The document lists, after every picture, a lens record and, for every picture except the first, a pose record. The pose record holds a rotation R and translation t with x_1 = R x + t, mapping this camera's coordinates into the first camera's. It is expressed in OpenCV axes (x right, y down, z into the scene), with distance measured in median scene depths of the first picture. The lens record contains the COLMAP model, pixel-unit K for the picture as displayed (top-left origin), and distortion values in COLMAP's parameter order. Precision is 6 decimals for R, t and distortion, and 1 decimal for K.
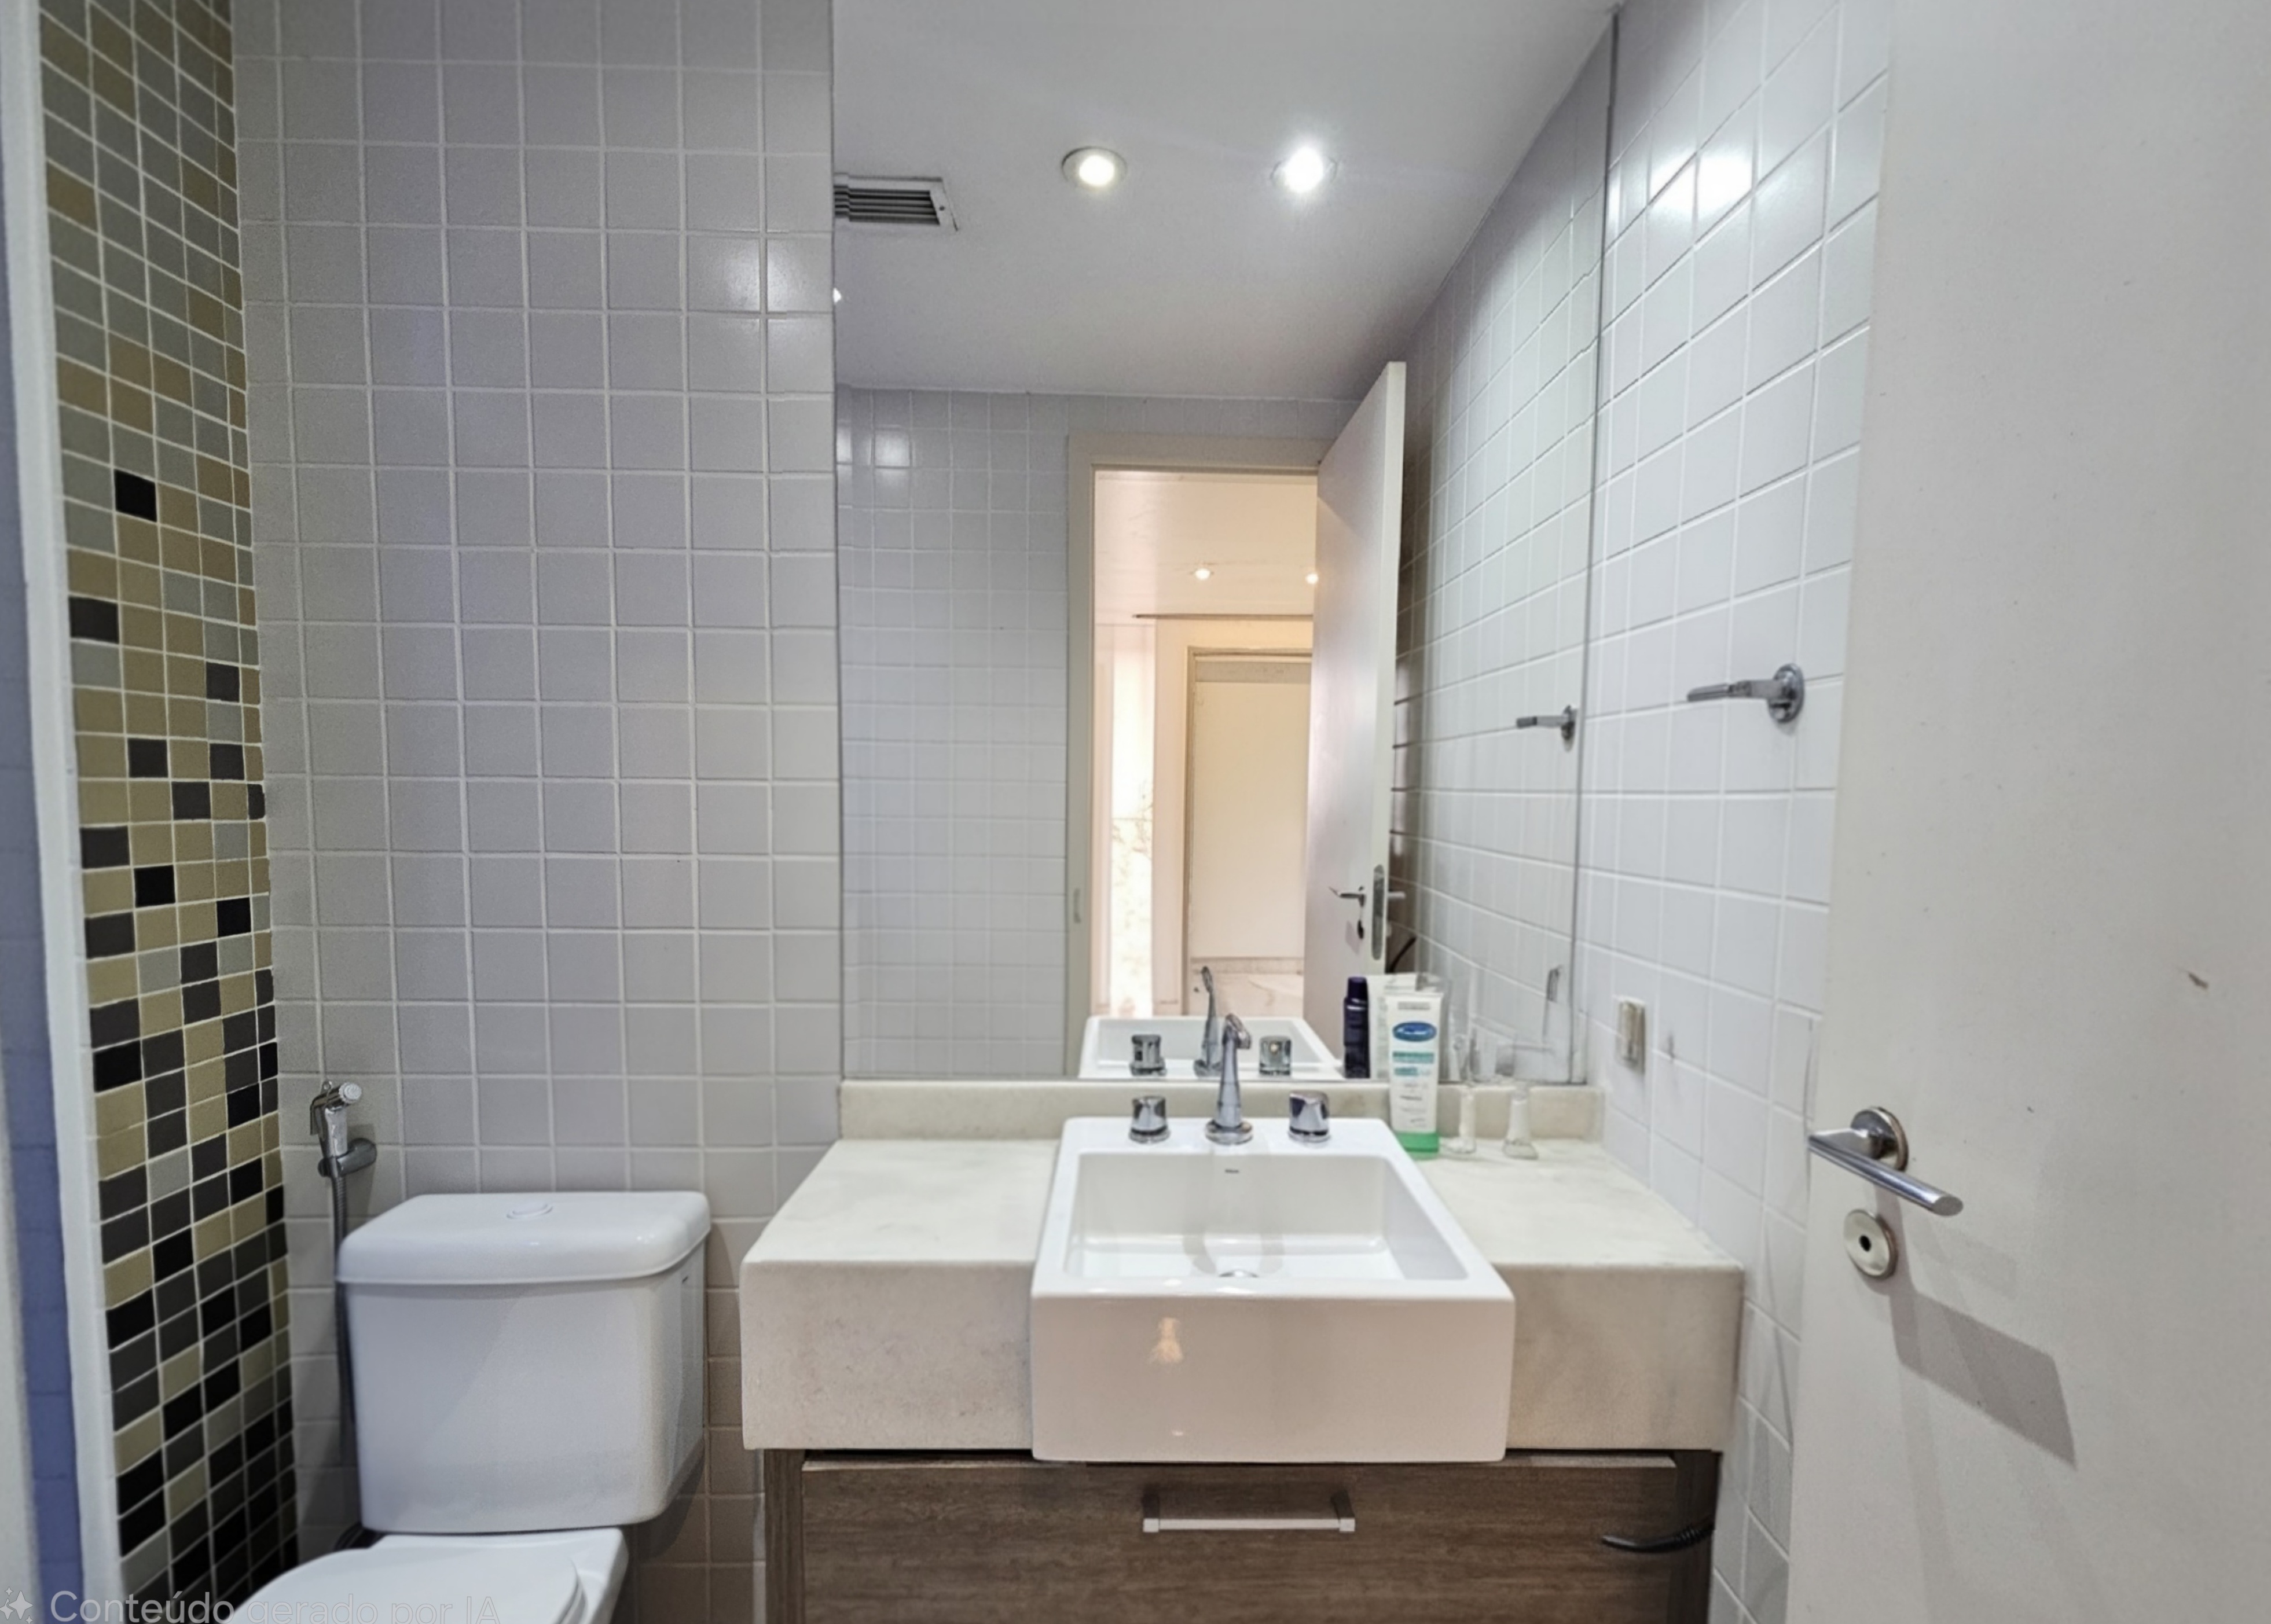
lens RADIAL K [[1013.7, 0, 1135.5], [0, 1013.7, 812.0], [0, 0, 1]] dist [0.001495, -0.000694]
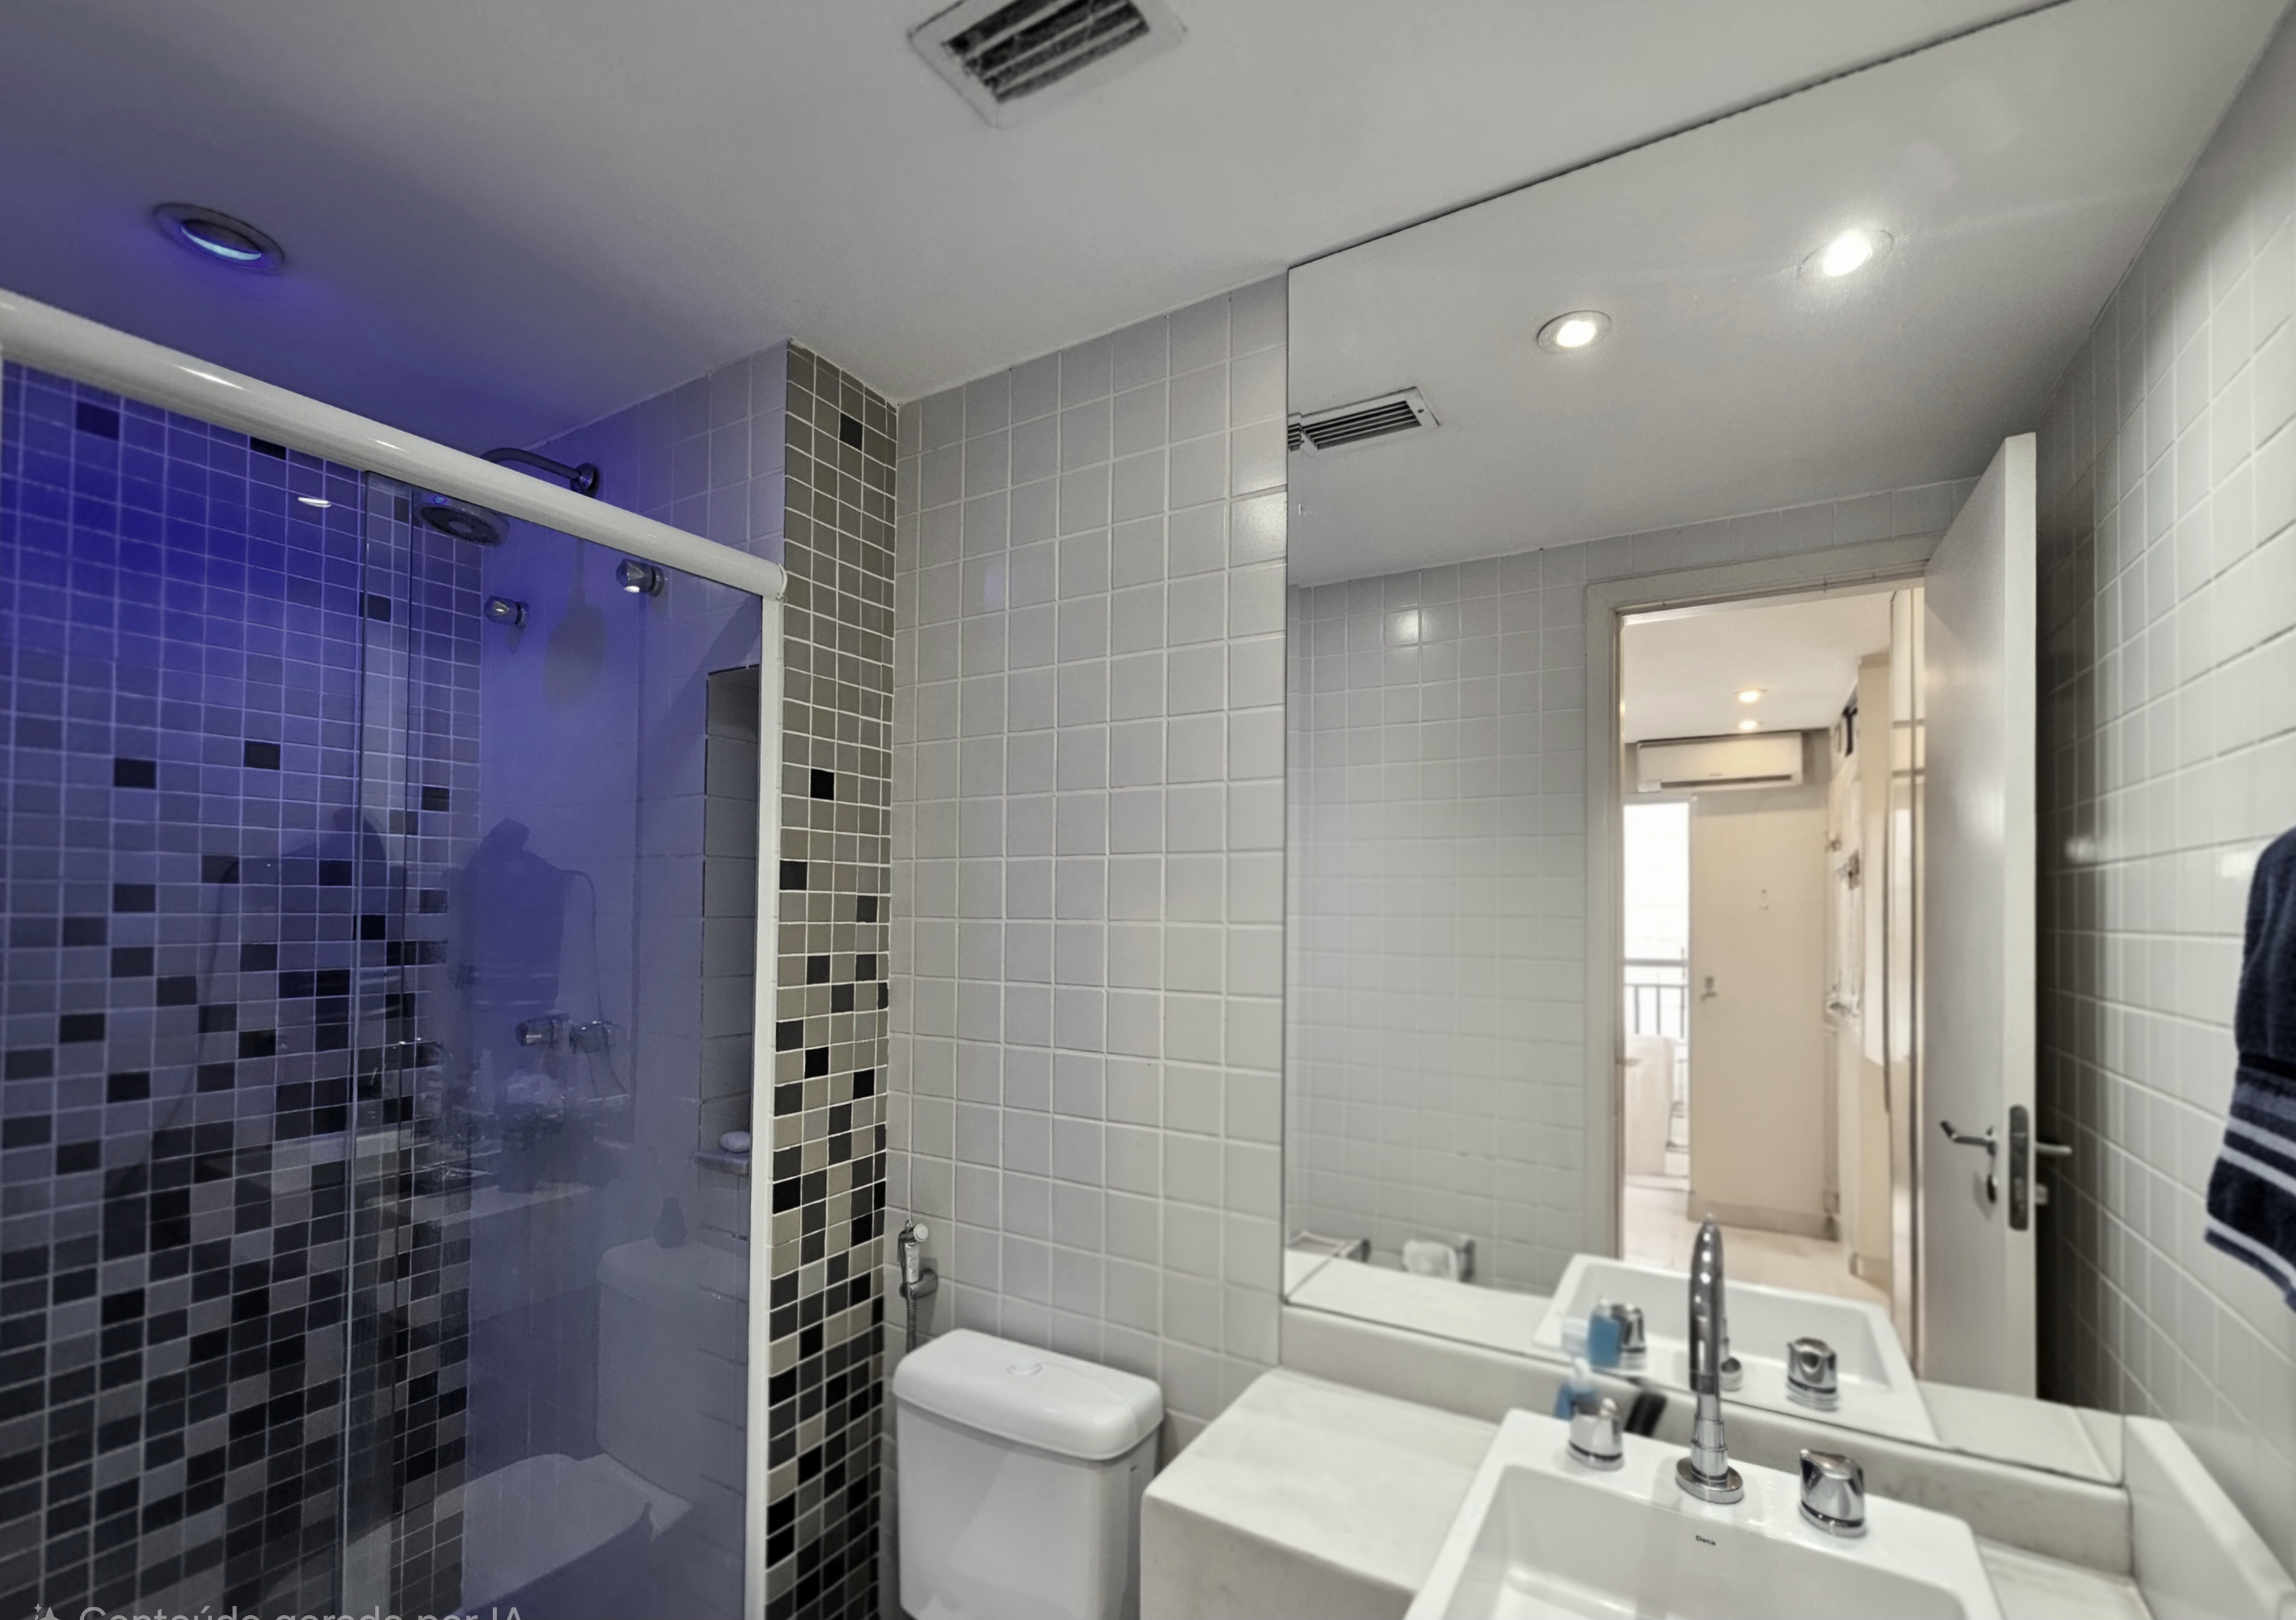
lens RADIAL K [[969.2, 0, 1149.8], [0, 969.2, 856.9], [0, 0, 1]] dist [0.006079, 0.000349]
pose [[0.850128, -0.029766, -0.525735, 0.131314], [-0.010627, 0.997228, -0.073646, -0.110396], [0.526470, 0.068196, 0.847454, 0.081389]]
